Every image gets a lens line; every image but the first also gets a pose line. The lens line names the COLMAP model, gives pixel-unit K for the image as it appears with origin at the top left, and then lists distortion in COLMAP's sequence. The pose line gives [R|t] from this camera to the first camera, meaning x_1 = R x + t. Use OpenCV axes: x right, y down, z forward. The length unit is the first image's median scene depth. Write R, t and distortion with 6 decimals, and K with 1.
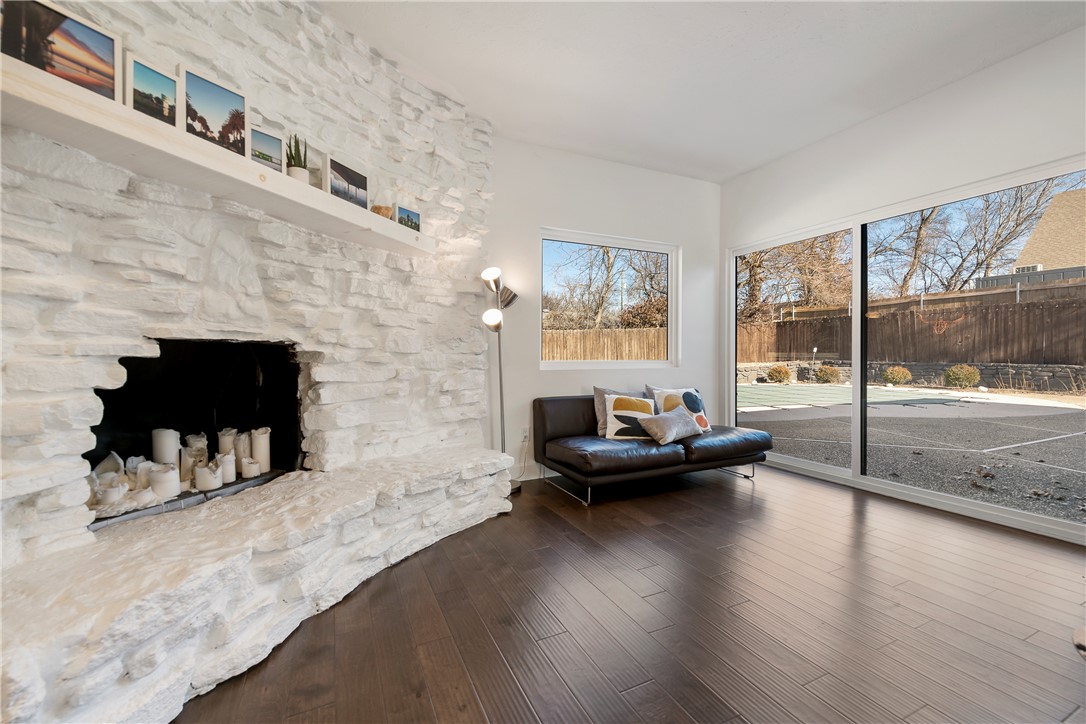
lens RADIAL K [[440.6, 0, 543.0], [0, 440.6, 355.5], [0, 0, 1]] dist [0.000865, 0.000100]
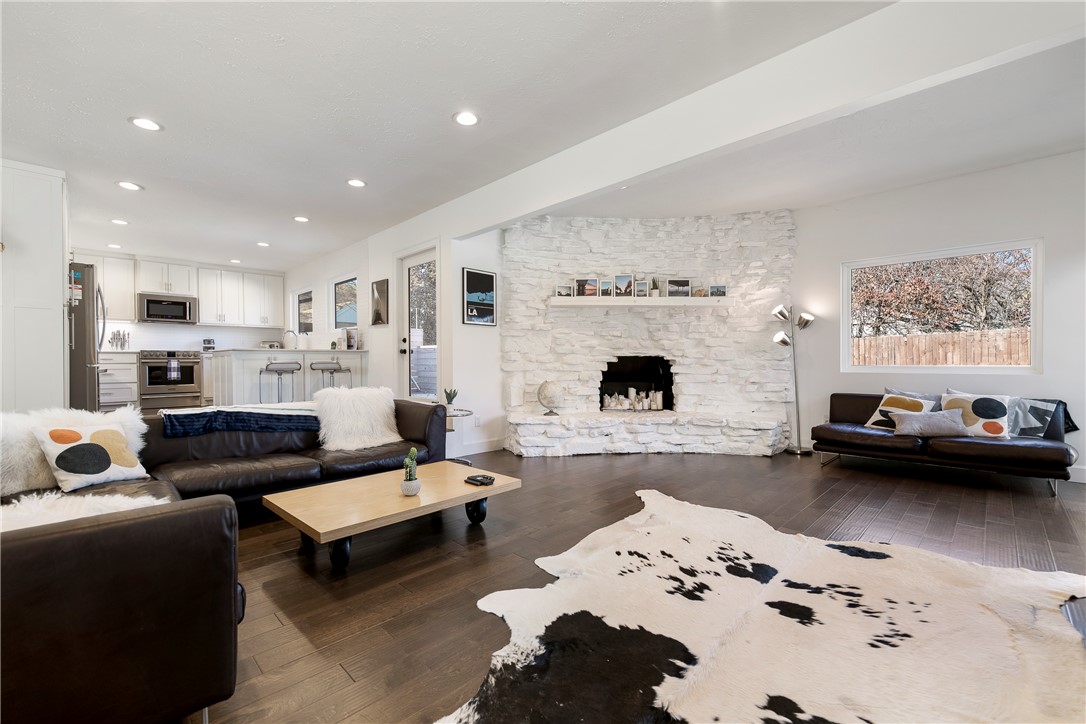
lens RADIAL K [[466.7, 0, 543.0], [0, 466.7, 362.0], [0, 0, 1]] dist [-0.000113, -0.000075]
pose [[0.356732, 0.006262, -0.934186, 1.522893], [0.002067, 0.999970, 0.007493, -0.016066], [0.934205, -0.004604, 0.356708, -0.513205]]
